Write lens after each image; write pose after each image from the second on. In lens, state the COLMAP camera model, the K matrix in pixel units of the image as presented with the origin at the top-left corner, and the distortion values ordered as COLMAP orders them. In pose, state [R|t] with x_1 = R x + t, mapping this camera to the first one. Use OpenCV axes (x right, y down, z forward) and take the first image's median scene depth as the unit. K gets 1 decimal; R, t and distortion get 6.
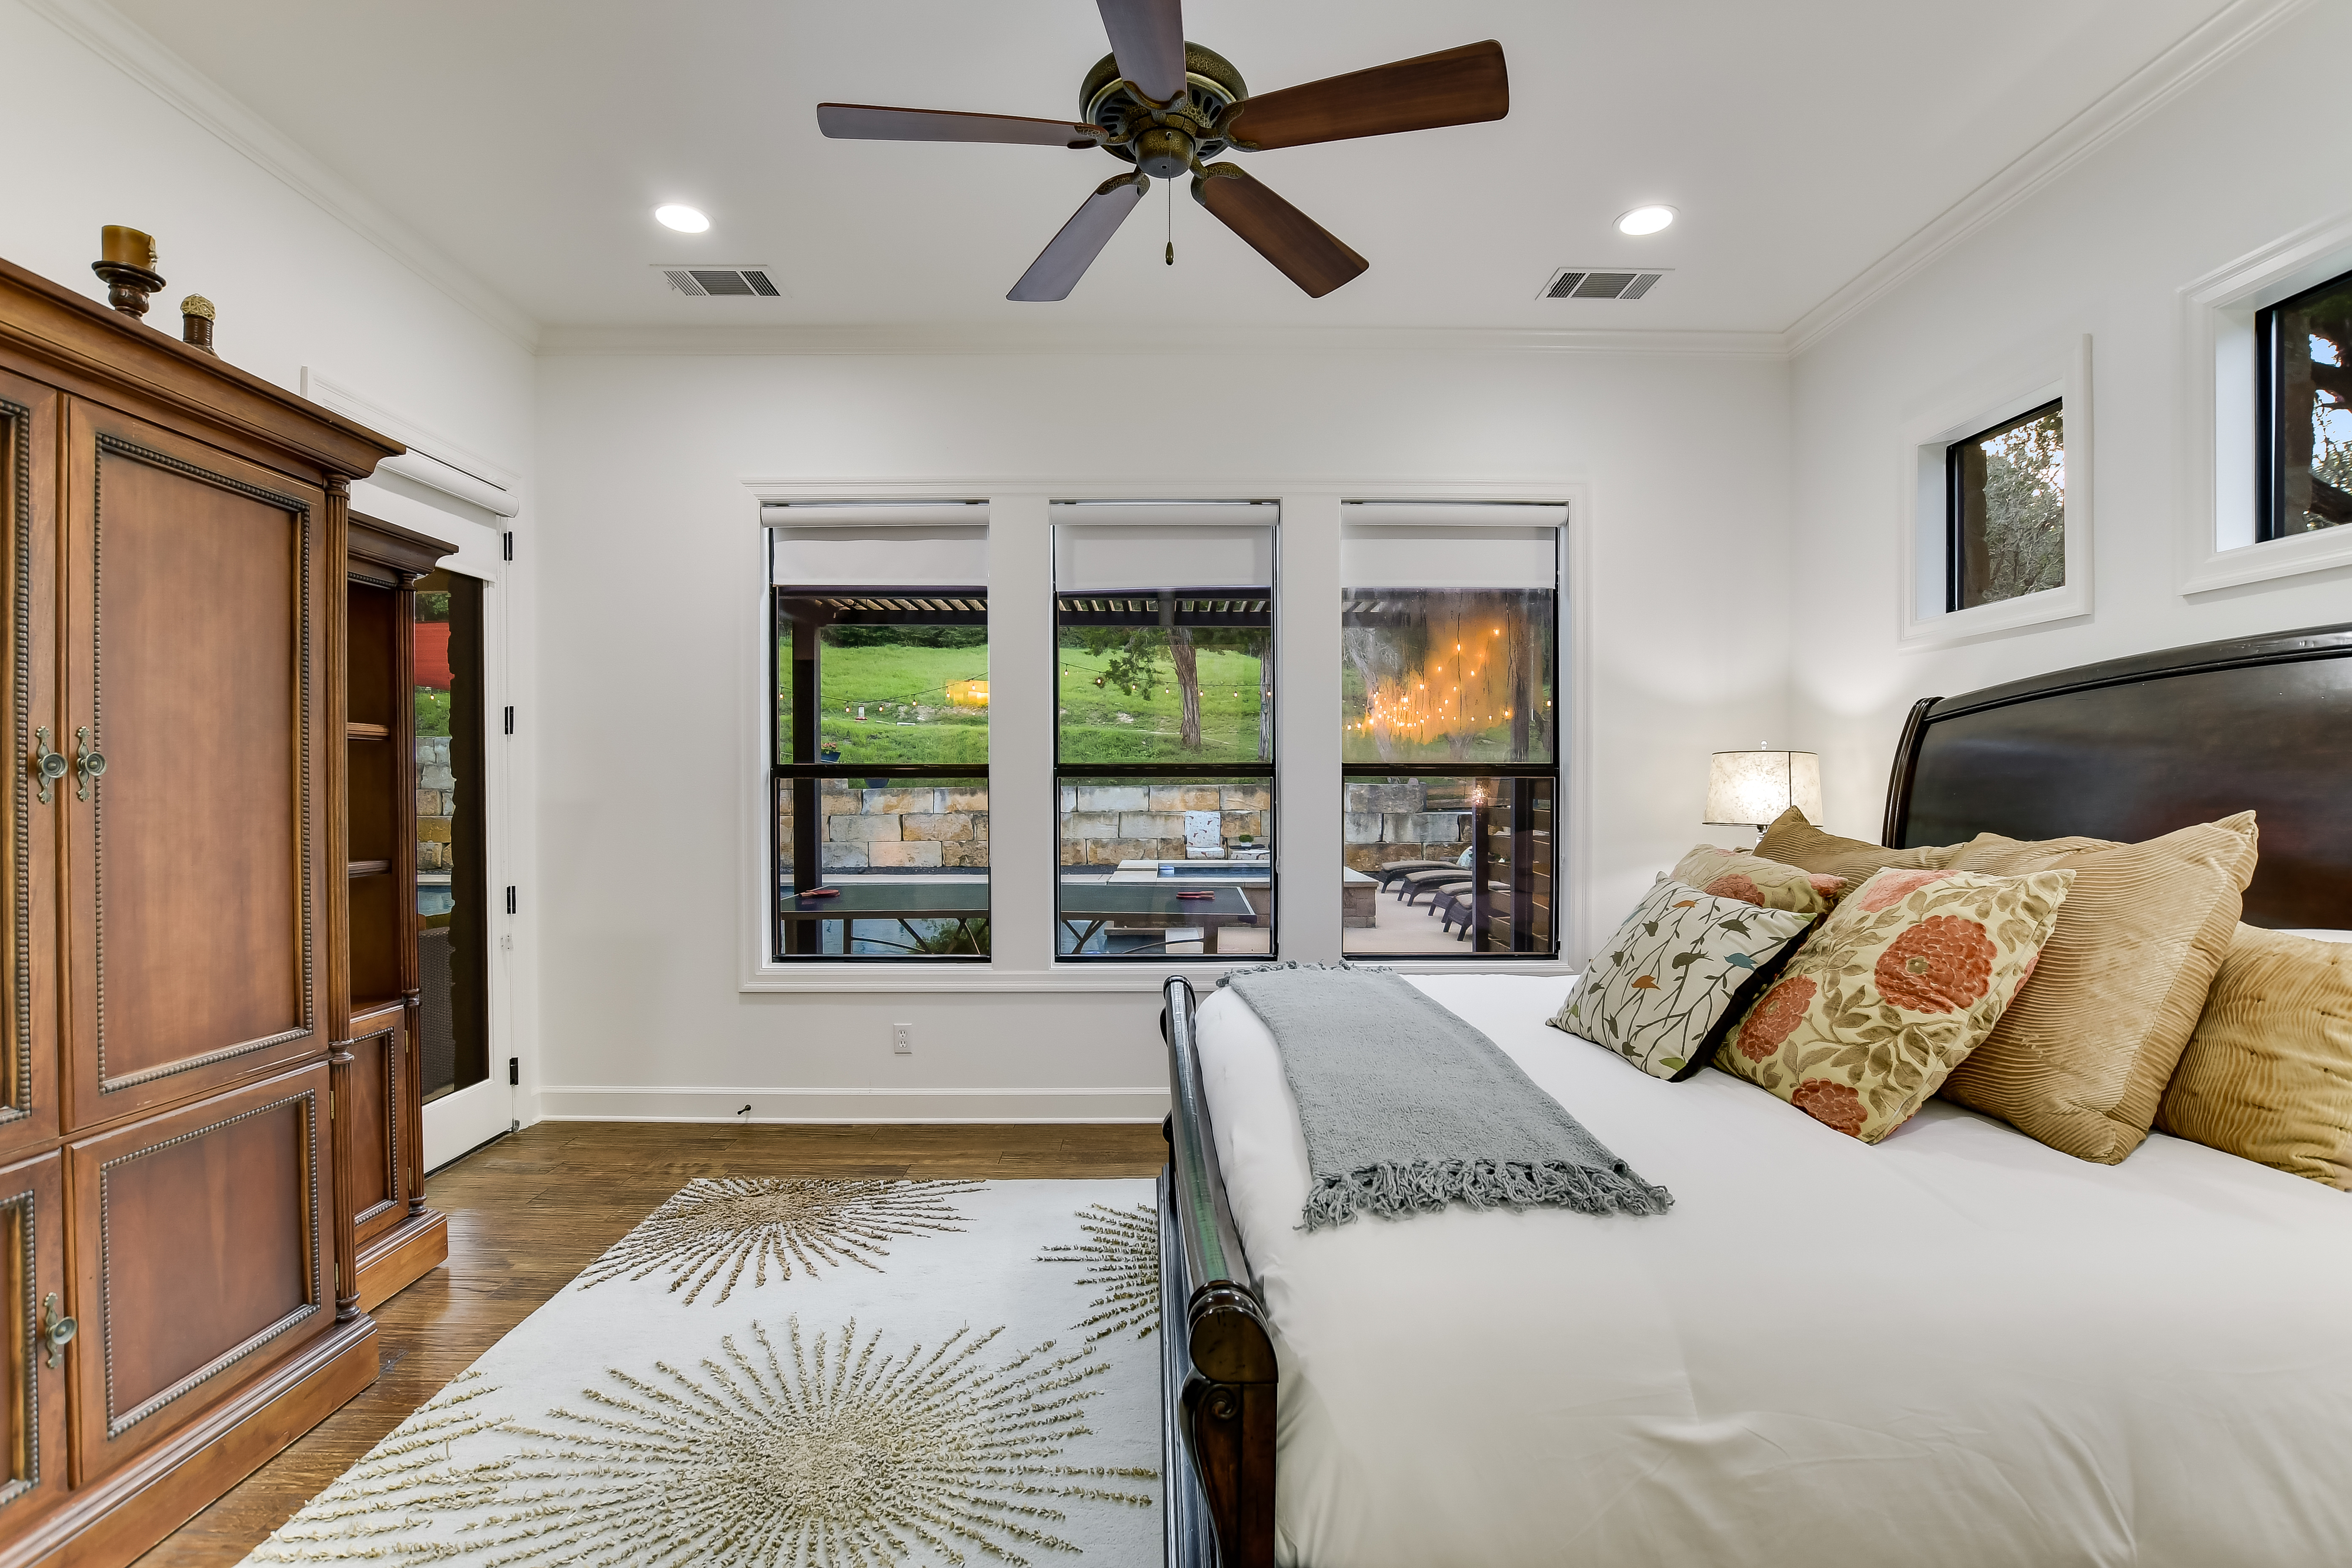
lens RADIAL K [[1060.5, 0, 1175.0], [0, 1060.5, 798.8], [0, 0, 1]] dist [-0.029578, 0.000276]
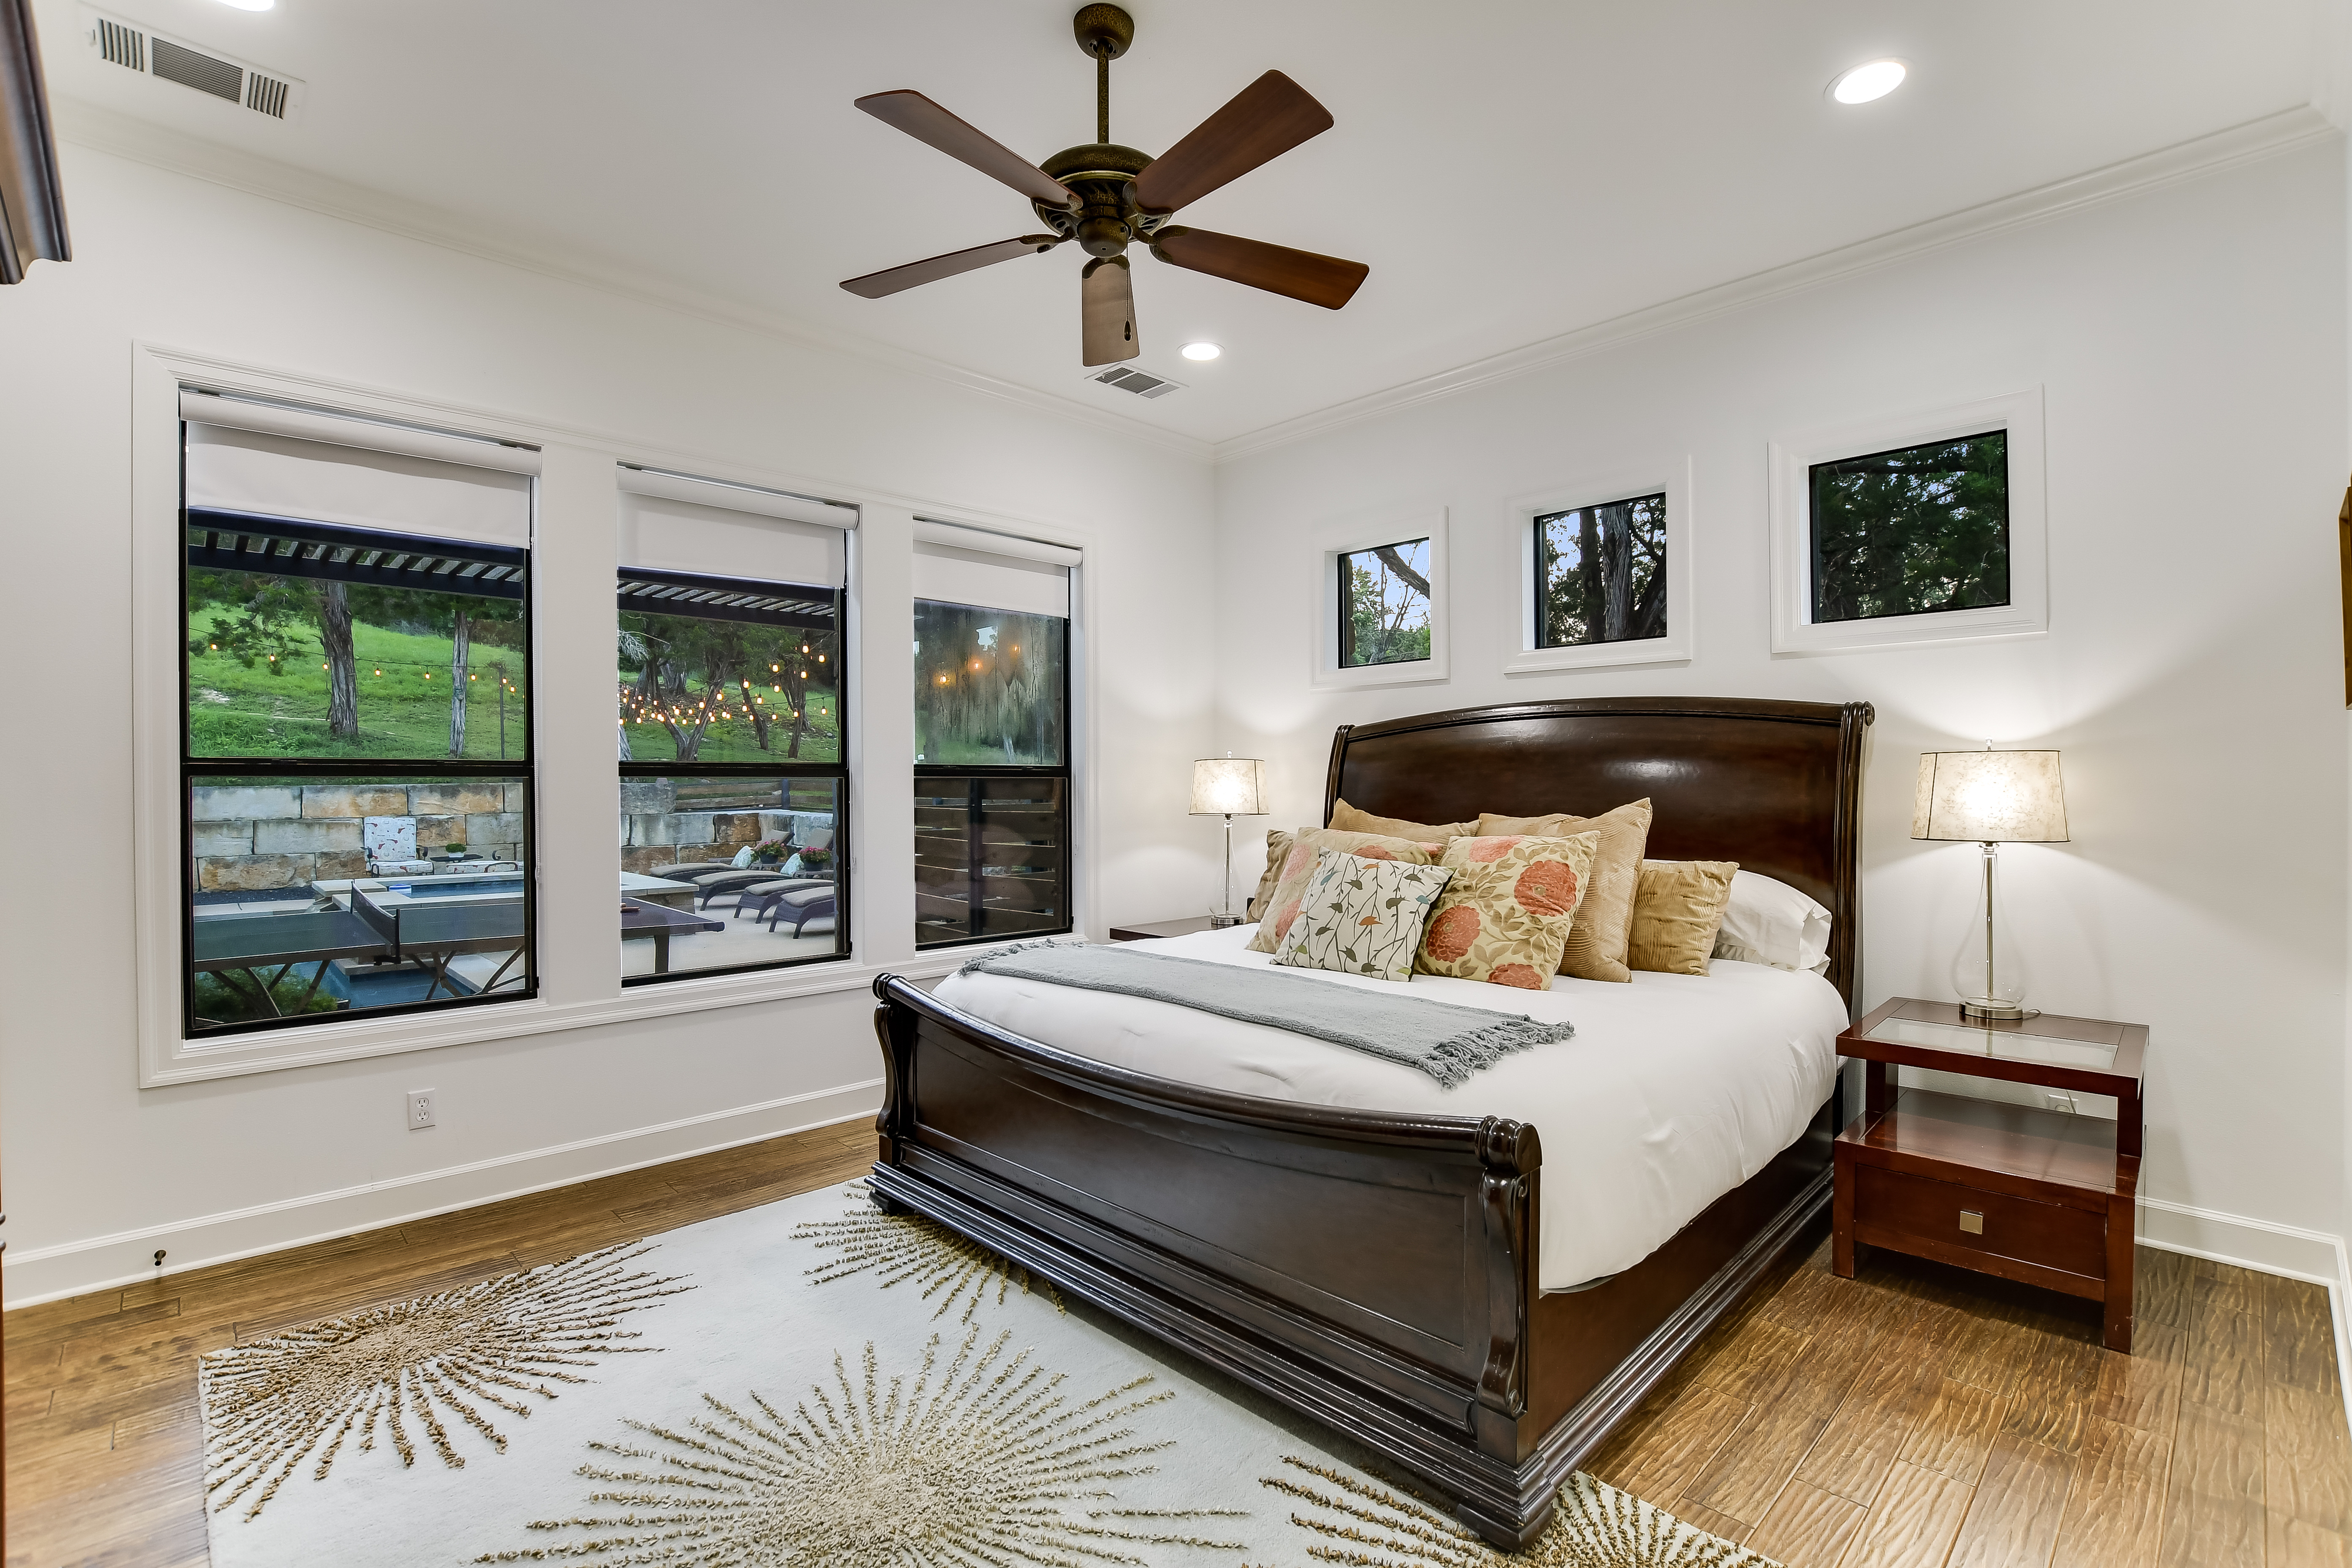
lens RADIAL K [[1050.6, 0, 1170.5], [0, 1050.6, 790.1], [0, 0, 1]] dist [-0.039592, 0.006580]
pose [[0.735024, -0.005663, 0.678018, -0.436837], [0.010410, 0.999942, -0.002933, -0.002900], [-0.677961, 0.009214, 0.735040, 0.072174]]
